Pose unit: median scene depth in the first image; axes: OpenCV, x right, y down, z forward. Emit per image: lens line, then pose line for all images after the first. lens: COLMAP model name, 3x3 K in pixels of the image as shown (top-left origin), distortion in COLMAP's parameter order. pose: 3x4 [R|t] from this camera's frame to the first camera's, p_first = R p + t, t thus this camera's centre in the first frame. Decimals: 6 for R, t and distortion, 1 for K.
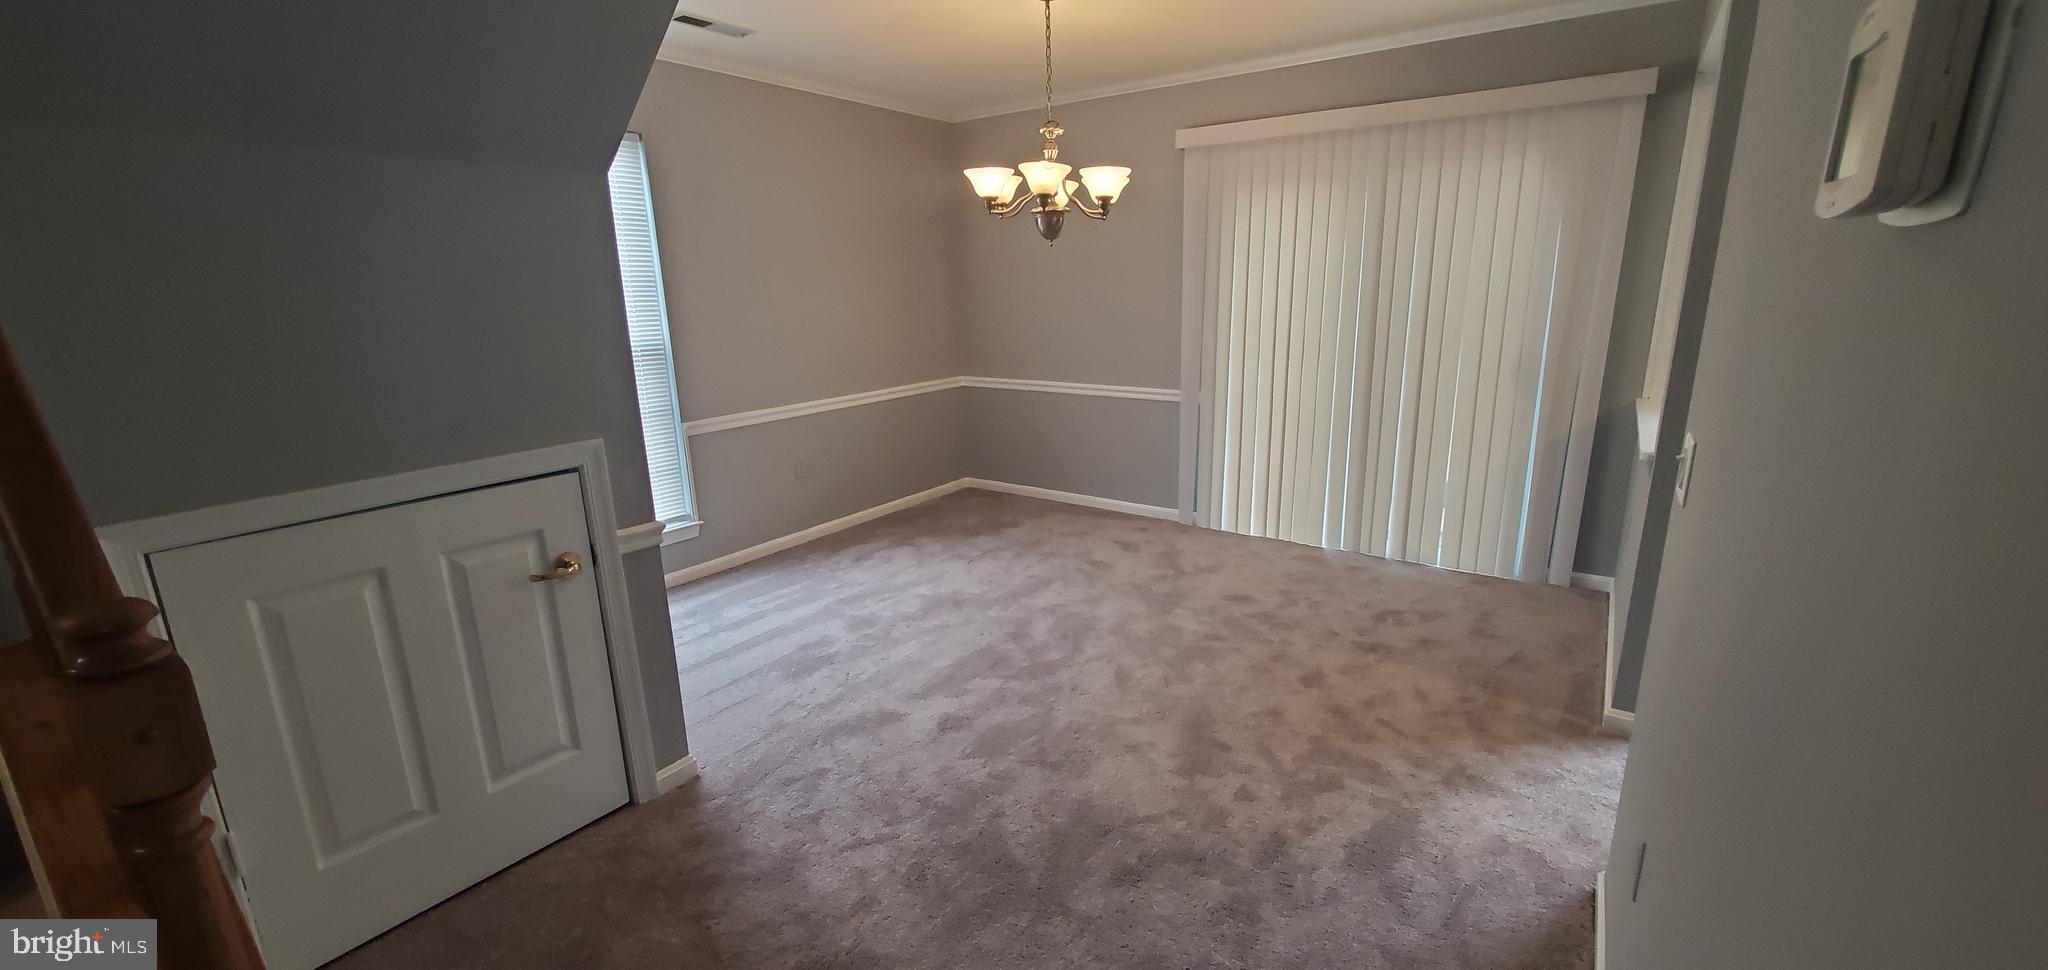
lens RADIAL K [[810.5, 0, 1024.0], [0, 810.5, 485.0], [0, 0, 1]] dist [-0.000478, -0.000032]
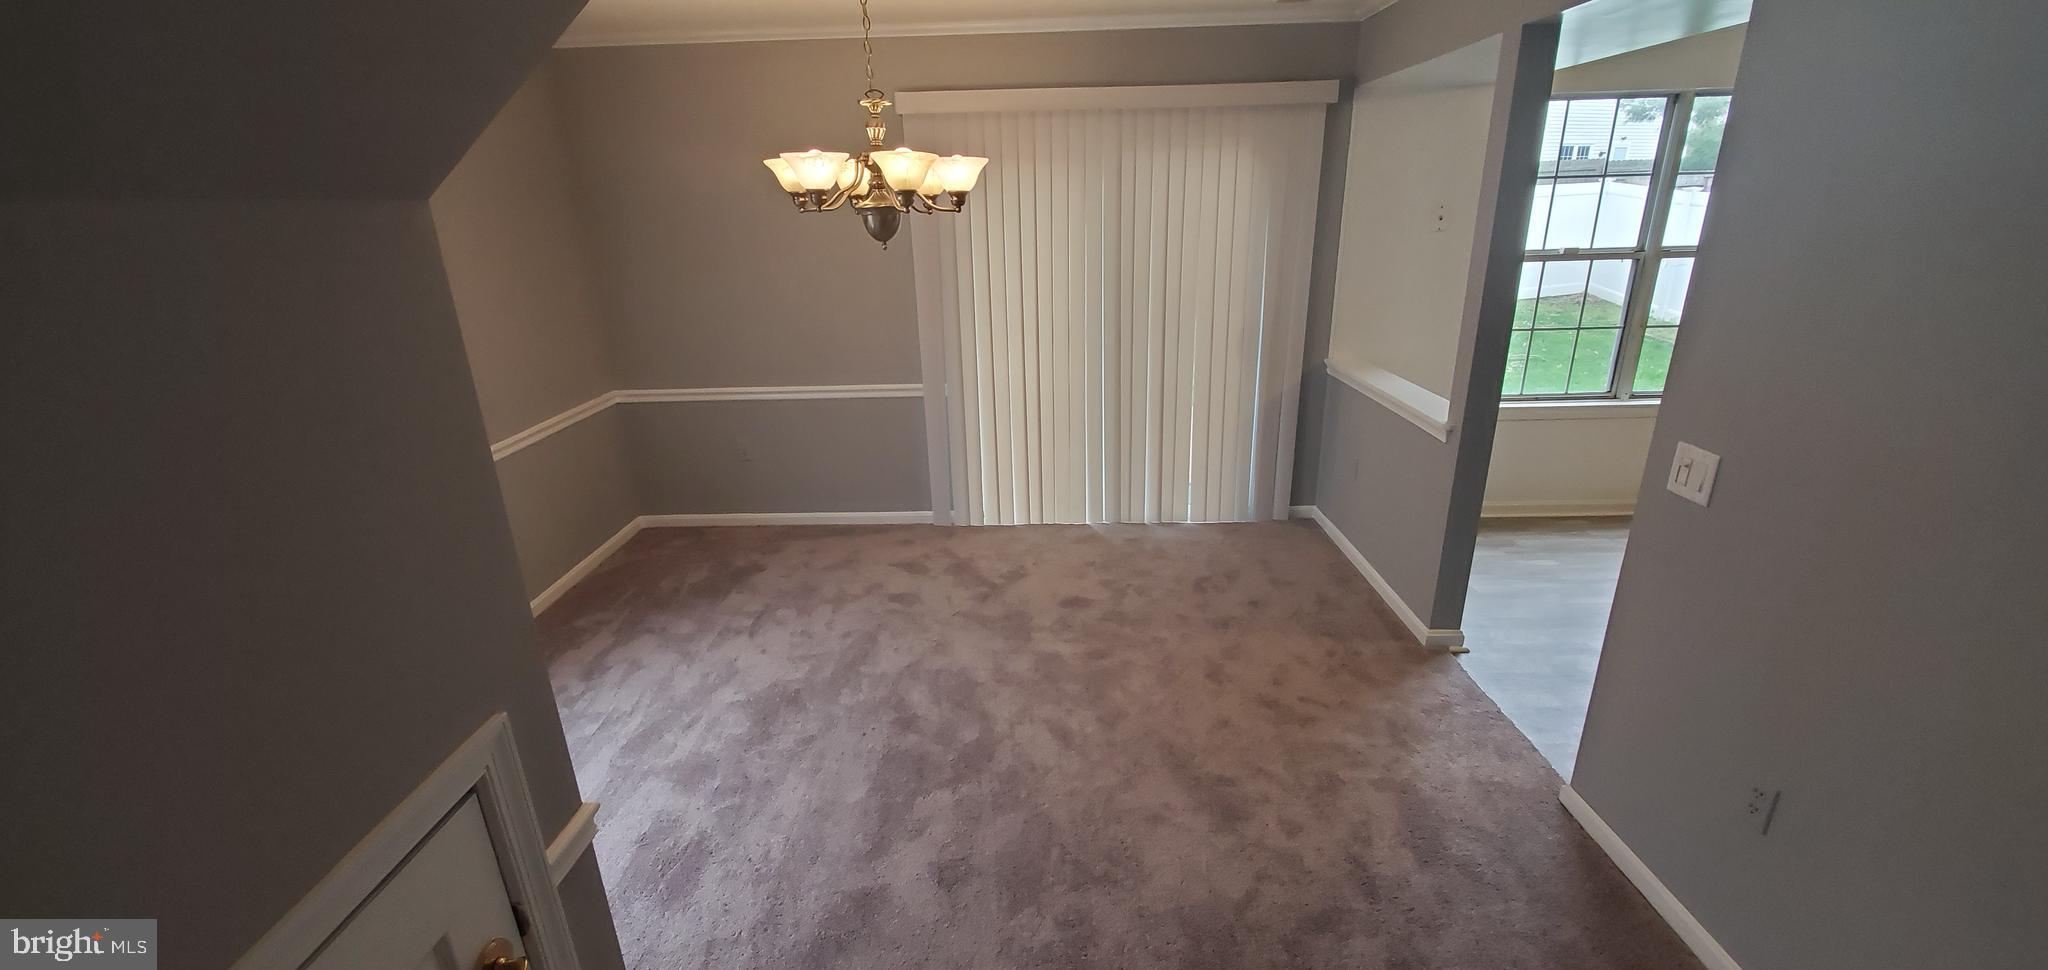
lens RADIAL K [[810.5, 0, 1024.0], [0, 810.5, 485.0], [0, 0, 1]] dist [-0.000478, -0.000032]
pose [[0.825668, -0.184572, 0.533109, -0.287925], [0.144809, 0.982645, 0.115931, -0.124298], [-0.545254, -0.018521, 0.838066, 0.222272]]
